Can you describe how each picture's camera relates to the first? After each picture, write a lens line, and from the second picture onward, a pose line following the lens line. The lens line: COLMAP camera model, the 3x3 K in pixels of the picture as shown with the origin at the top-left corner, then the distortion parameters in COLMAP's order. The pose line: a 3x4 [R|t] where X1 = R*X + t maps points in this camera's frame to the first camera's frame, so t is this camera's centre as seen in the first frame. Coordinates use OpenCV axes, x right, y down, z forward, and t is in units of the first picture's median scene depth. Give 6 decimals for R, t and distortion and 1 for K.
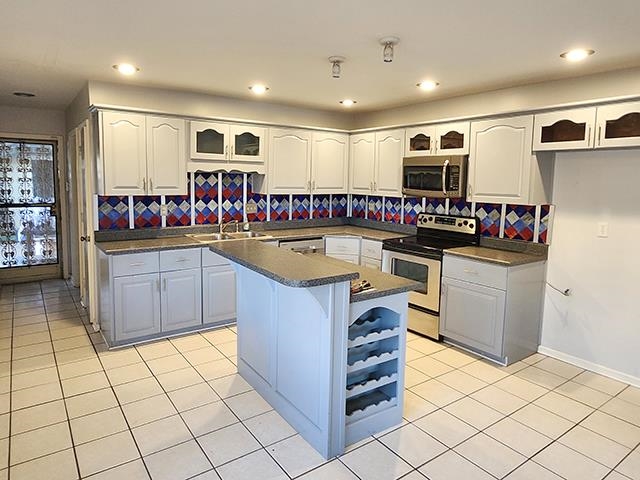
lens RADIAL K [[415.1, 0, 320.0], [0, 415.1, 240.0], [0, 0, 1]] dist [0.002395, 0.000577]
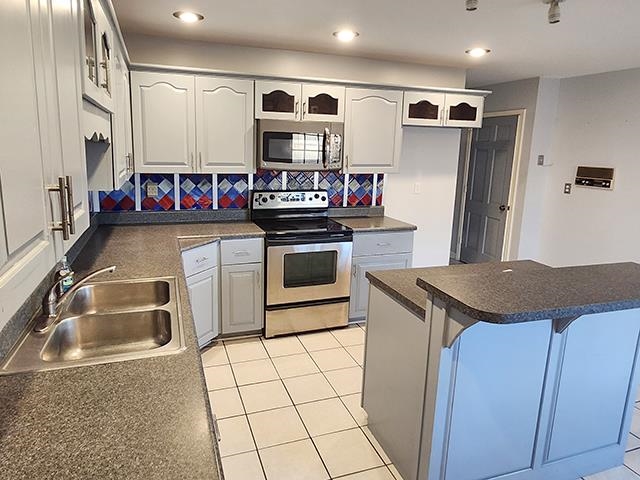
lens RADIAL K [[401.7, 0, 318.6], [0, 401.7, 218.7], [0, 0, 1]] dist [0.002686, 0.000648]
pose [[0.295335, -0.169503, 0.940237, -0.513141], [0.126750, 0.982388, 0.137289, -0.119341], [-0.946949, 0.078629, 0.311618, 0.751424]]
